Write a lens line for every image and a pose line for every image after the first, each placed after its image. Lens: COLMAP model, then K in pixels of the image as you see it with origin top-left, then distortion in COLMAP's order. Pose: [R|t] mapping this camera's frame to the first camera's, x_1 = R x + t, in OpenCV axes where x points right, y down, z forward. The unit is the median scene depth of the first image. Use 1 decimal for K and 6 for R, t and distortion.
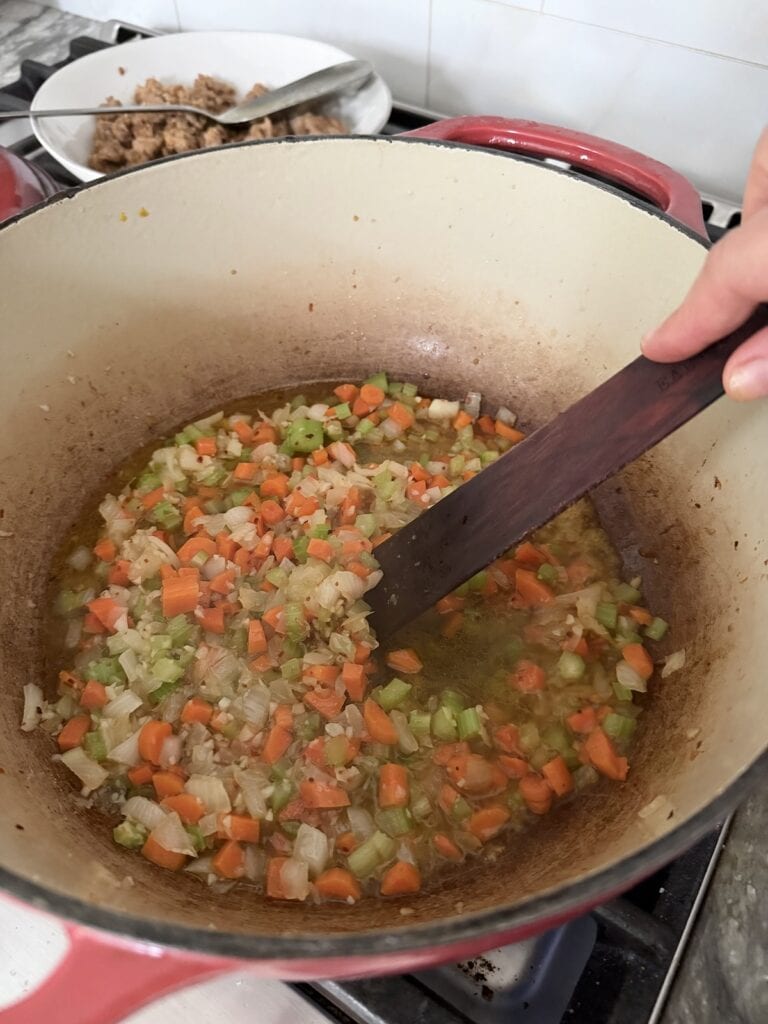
lens RADIAL K [[783.2, 0, 363.1], [0, 783.2, 516.7], [0, 0, 1]] dist [-0.005682, 0.001590]
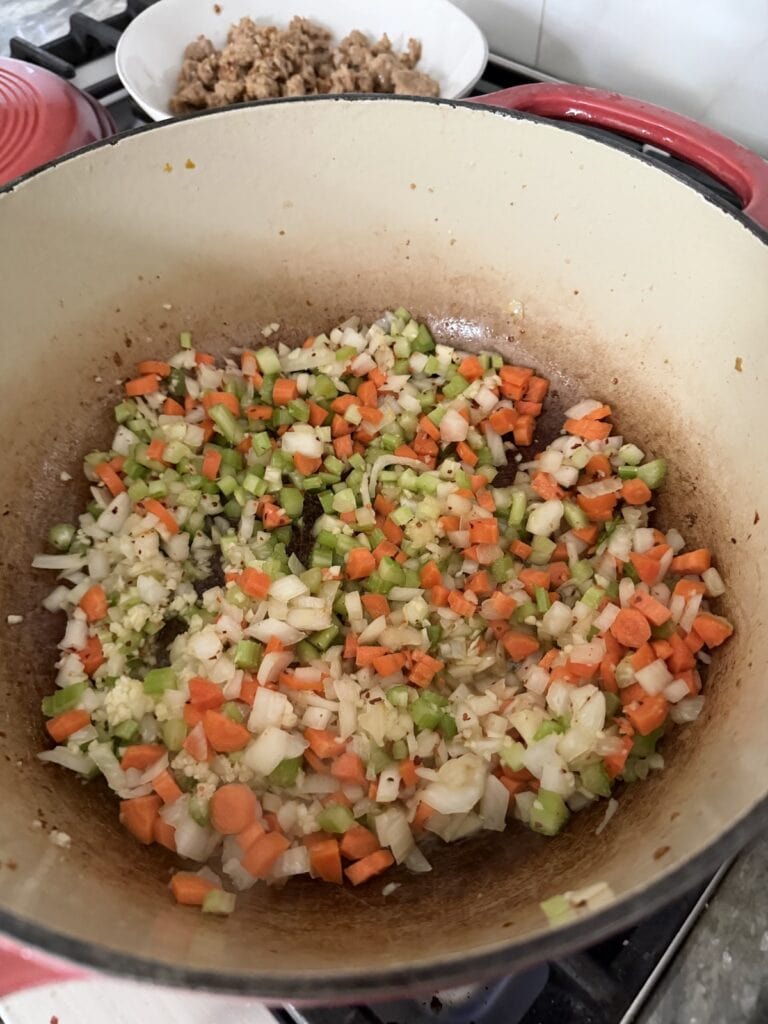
lens RADIAL K [[783.2, 0, 363.1], [0, 783.2, 516.7], [0, 0, 1]] dist [-0.005682, 0.001590]
pose [[0.985331, 0.126895, -0.114104, 0.086886], [-0.120254, 0.990720, 0.063343, -0.039799], [0.121083, -0.048692, 0.991447, 0.040137]]
